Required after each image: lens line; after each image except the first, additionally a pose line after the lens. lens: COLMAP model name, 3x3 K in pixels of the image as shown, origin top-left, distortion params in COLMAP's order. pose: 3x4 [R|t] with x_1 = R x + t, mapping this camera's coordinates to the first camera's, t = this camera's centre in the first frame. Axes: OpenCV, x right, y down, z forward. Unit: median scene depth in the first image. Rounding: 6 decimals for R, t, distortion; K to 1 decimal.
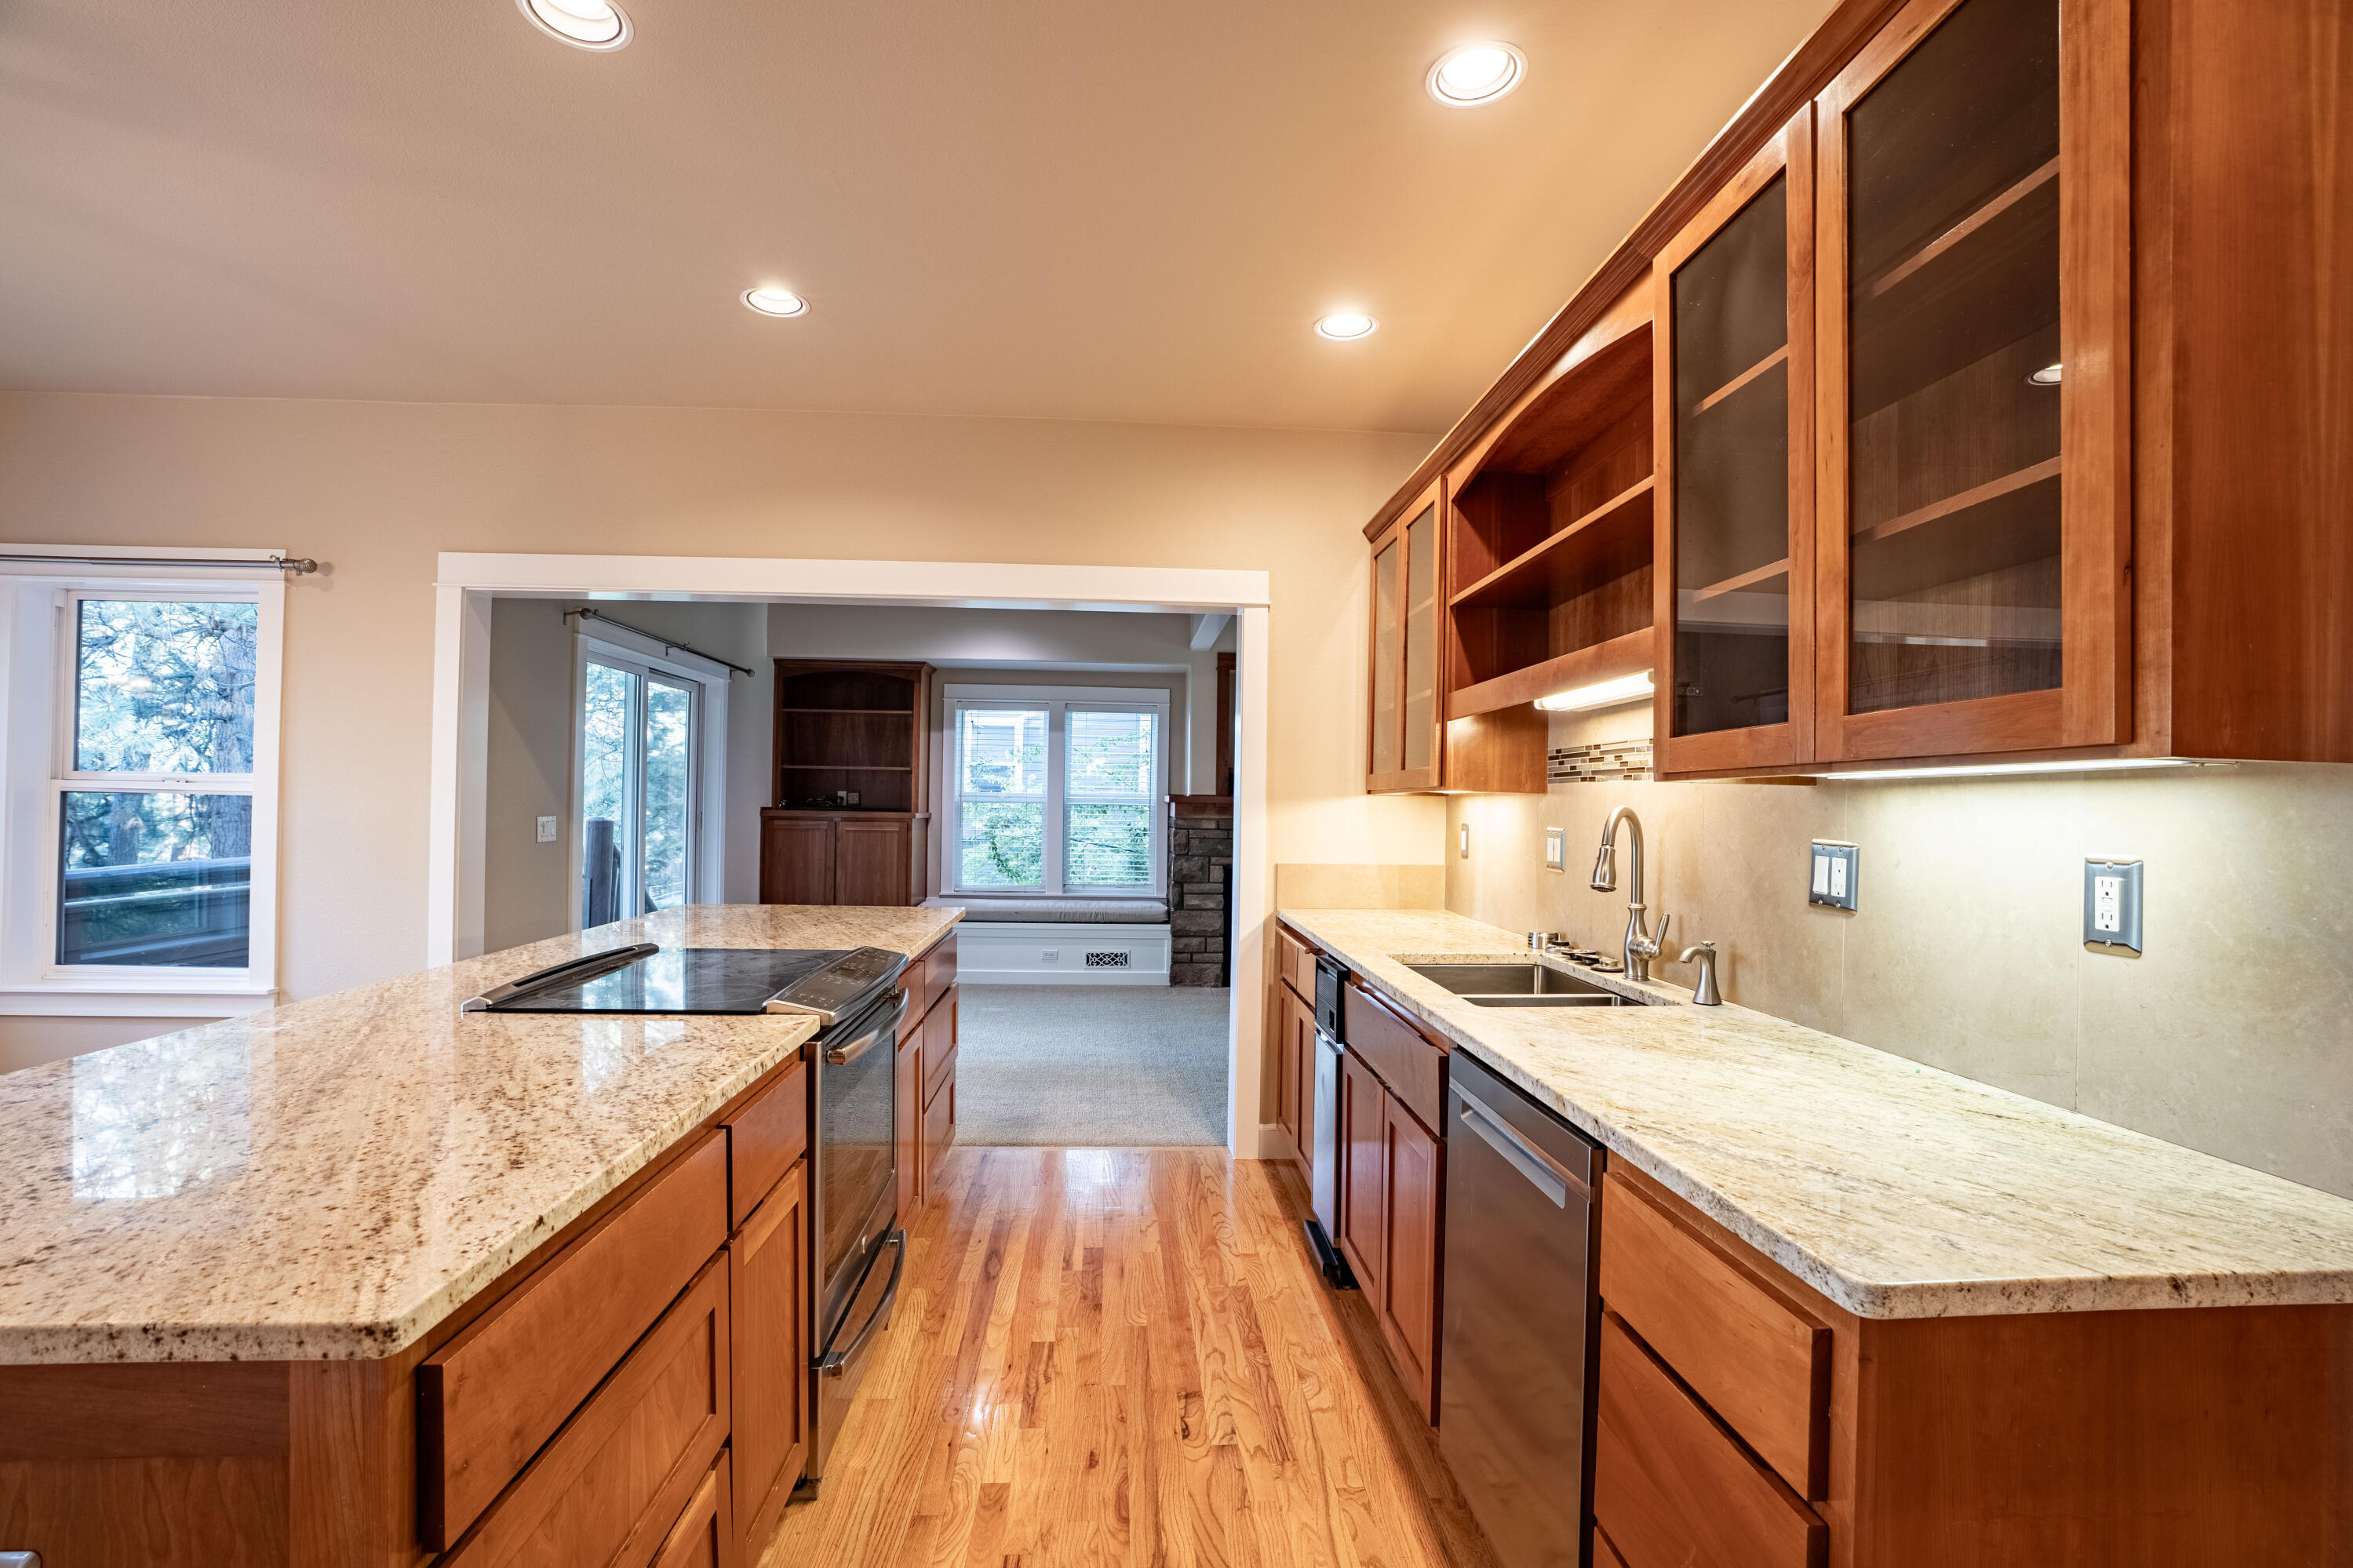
lens RADIAL K [[1092.6, 0, 1176.5], [0, 1092.6, 784.0], [0, 0, 1]] dist [-0.081471, 0.040055]
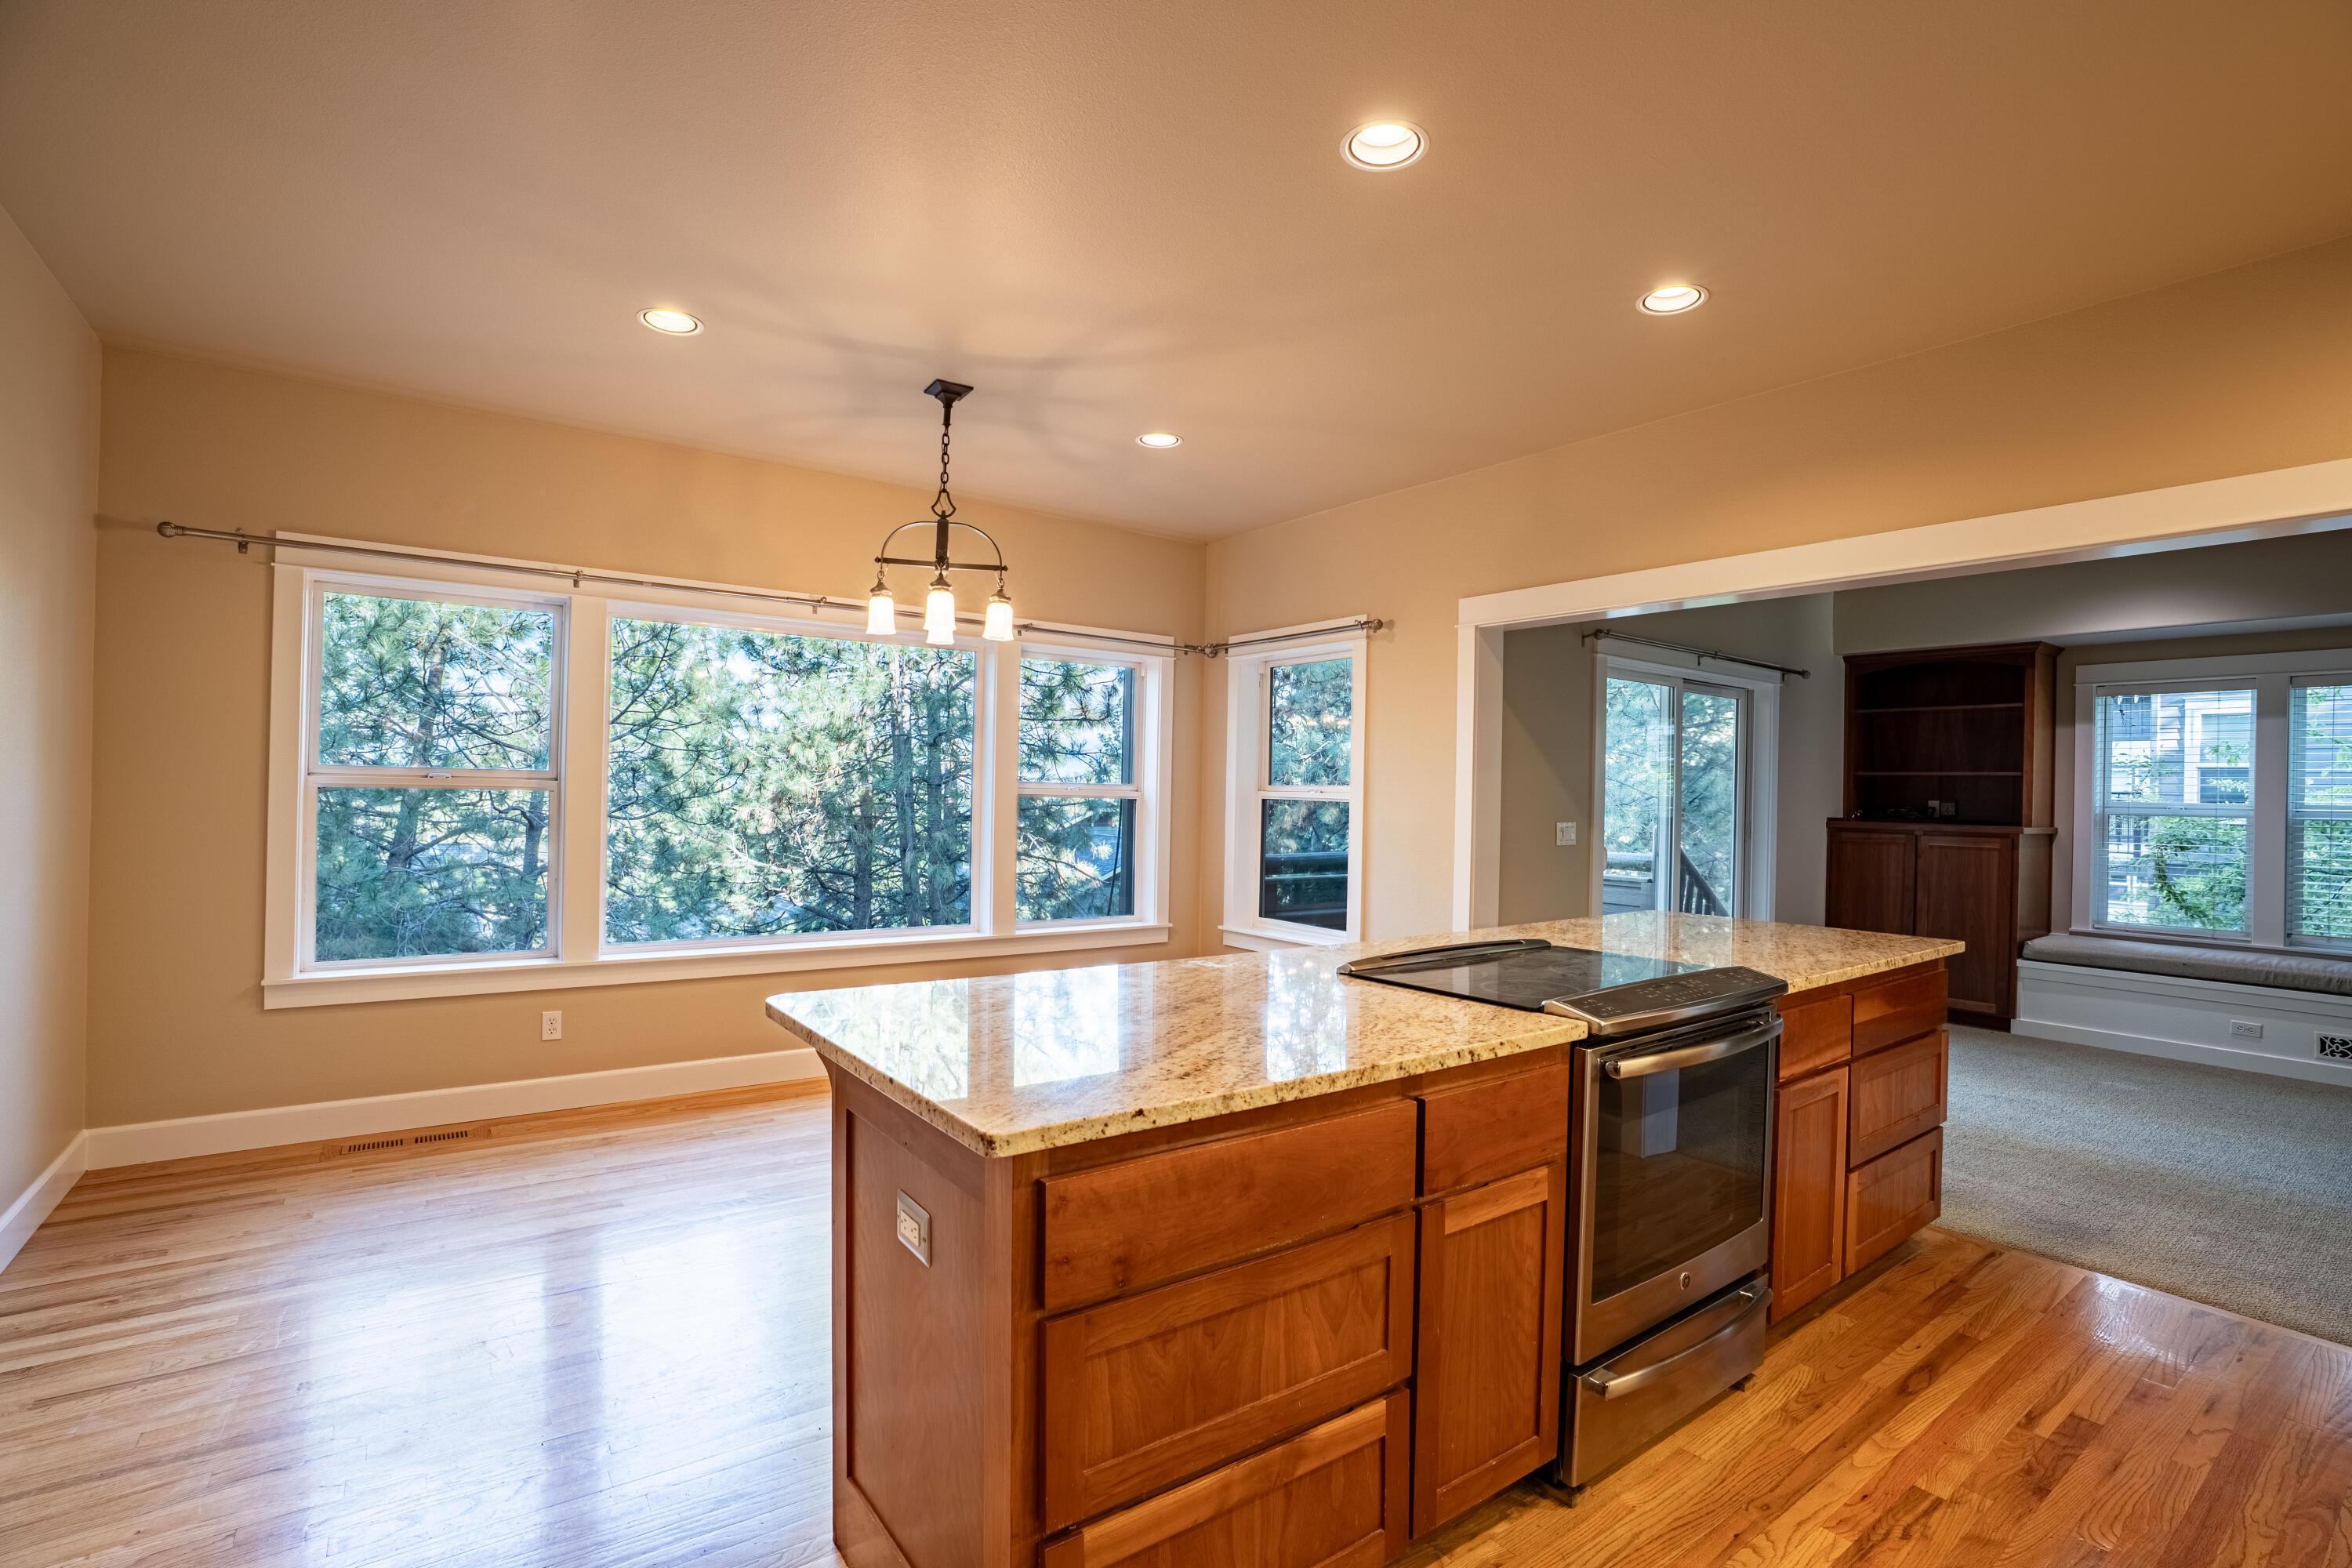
lens RADIAL K [[1077.3, 0, 1176.0], [0, 1077.3, 784.0], [0, 0, 1]] dist [-0.060589, 0.023924]
pose [[0.548047, -0.009576, -0.836393, 0.141586], [0.001751, 0.999945, -0.010301, 0.001706], [0.836446, 0.004181, 0.548034, 0.070389]]
